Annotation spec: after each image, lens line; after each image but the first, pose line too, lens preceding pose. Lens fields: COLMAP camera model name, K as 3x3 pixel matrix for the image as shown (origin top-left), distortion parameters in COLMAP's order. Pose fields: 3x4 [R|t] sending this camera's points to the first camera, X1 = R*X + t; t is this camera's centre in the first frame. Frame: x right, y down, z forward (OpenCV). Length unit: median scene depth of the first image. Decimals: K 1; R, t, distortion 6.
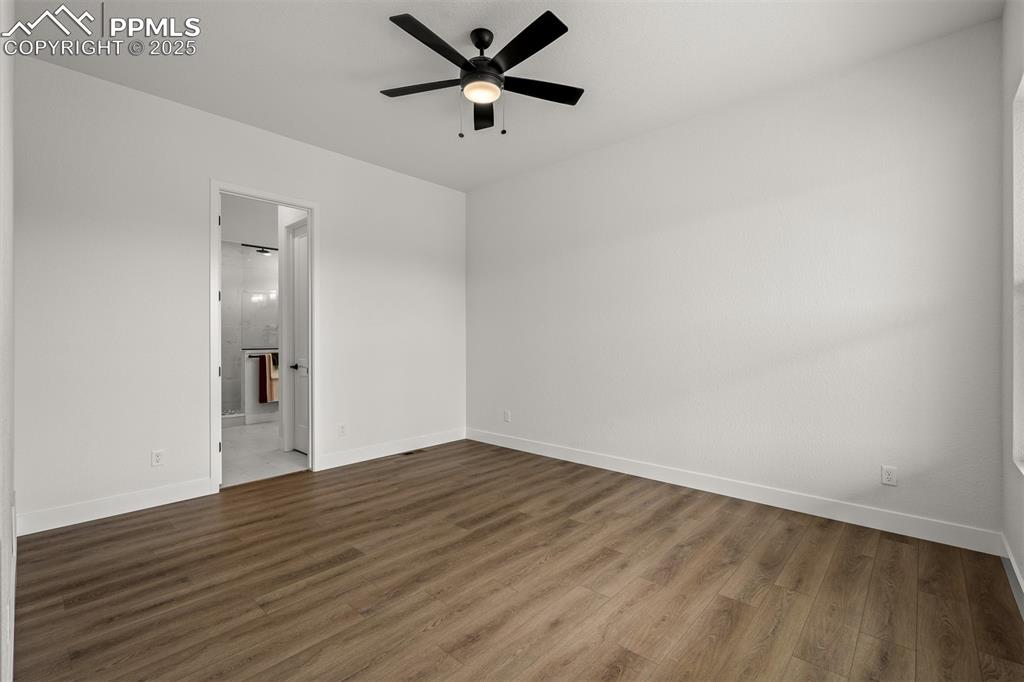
lens RADIAL K [[461.4, 0, 515.2], [0, 461.4, 334.5], [0, 0, 1]] dist [-0.004851, 0.002308]
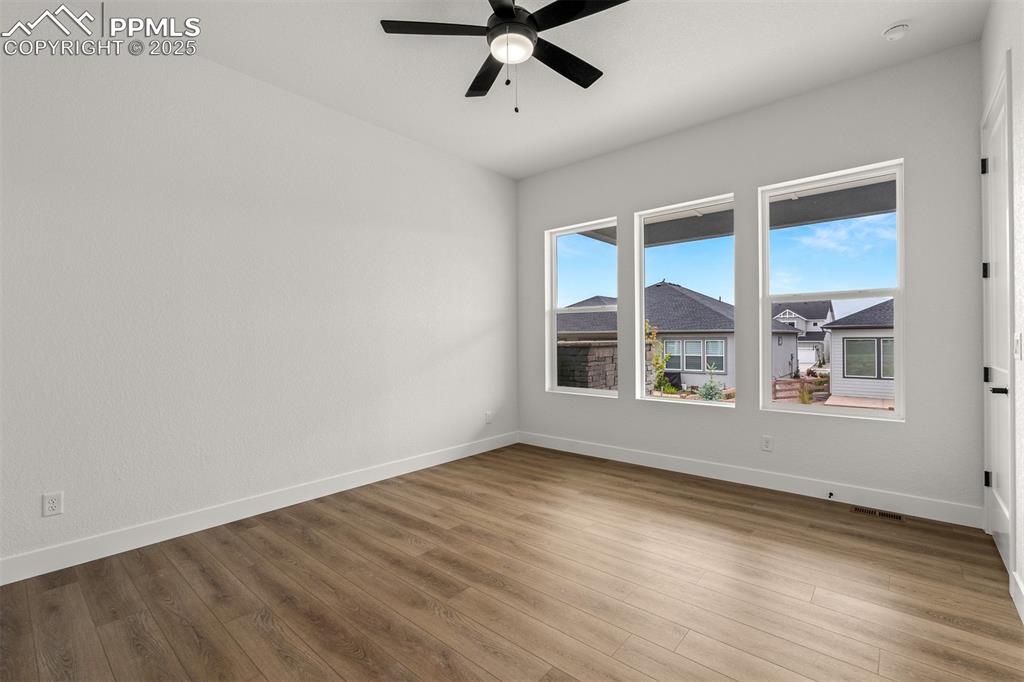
lens RADIAL K [[461.4, 0, 510.4], [0, 461.4, 335.9], [0, 0, 1]] dist [-0.004851, 0.002308]
pose [[-0.020649, 0.003824, 0.999779, -0.759377], [0.007781, 0.999963, -0.003664, 0.019981], [-0.999757, 0.007704, -0.020678, 0.849299]]
